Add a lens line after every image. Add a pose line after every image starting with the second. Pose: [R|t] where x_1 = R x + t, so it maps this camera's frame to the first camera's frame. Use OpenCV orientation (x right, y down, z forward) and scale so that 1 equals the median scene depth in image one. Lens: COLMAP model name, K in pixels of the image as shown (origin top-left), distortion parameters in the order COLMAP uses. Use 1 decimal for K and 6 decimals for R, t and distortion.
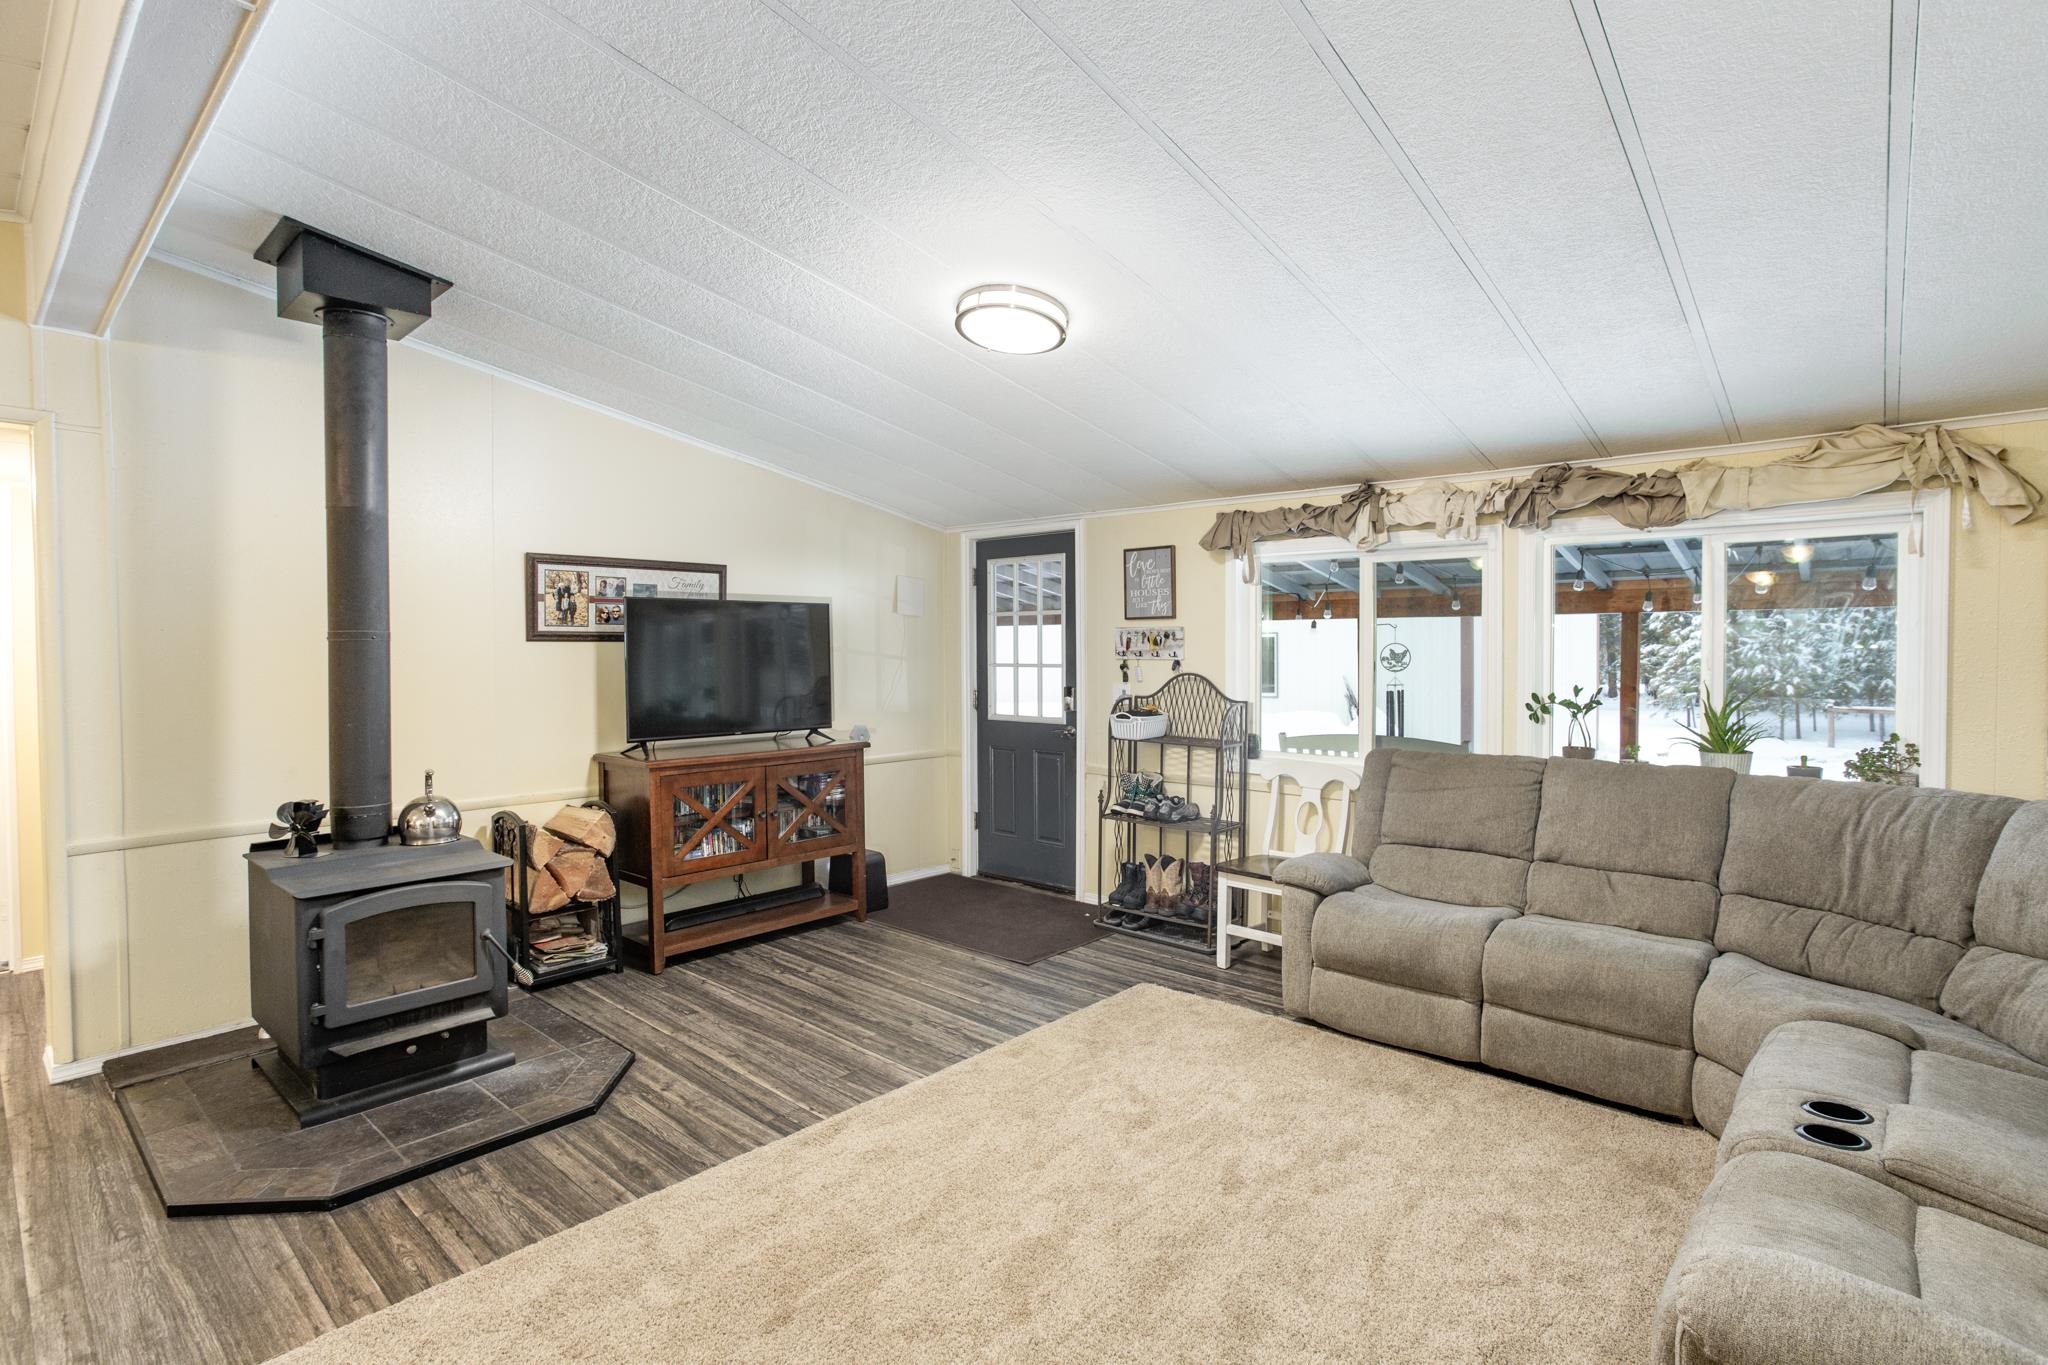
lens RADIAL K [[982.1, 0, 1018.9], [0, 982.1, 668.8], [0, 0, 1]] dist [-0.050302, 0.032544]
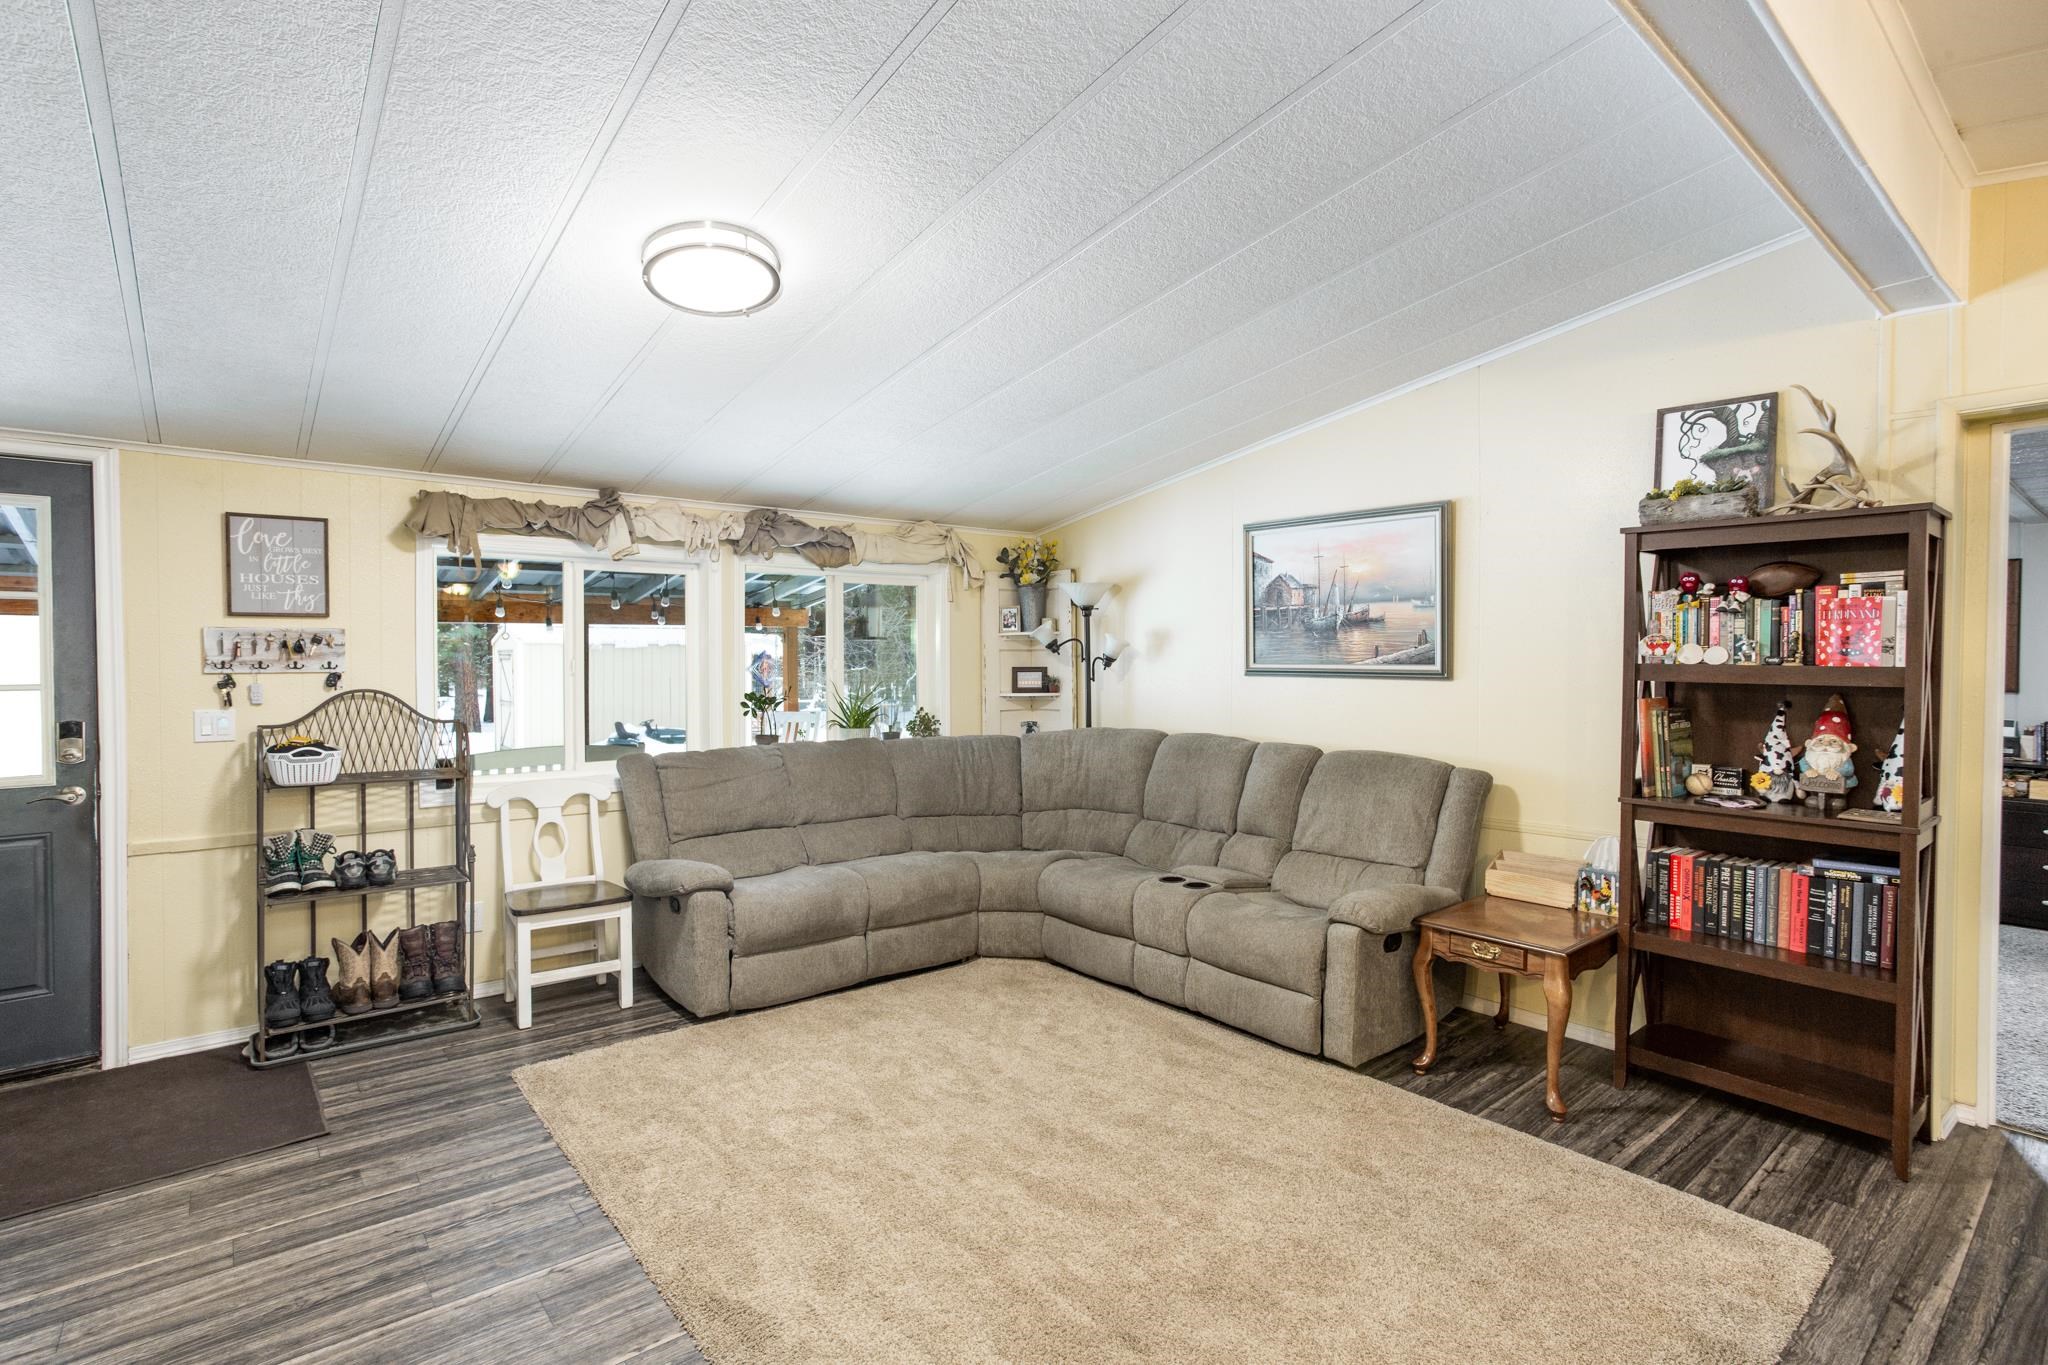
lens RADIAL K [[982.1, 0, 1018.9], [0, 982.1, 668.8], [0, 0, 1]] dist [-0.050302, 0.032544]
pose [[0.159158, -0.016956, 0.987108, -0.584628], [0.017444, 0.999745, 0.014361, -0.016427], [-0.987099, 0.014934, 0.159413, 0.444207]]
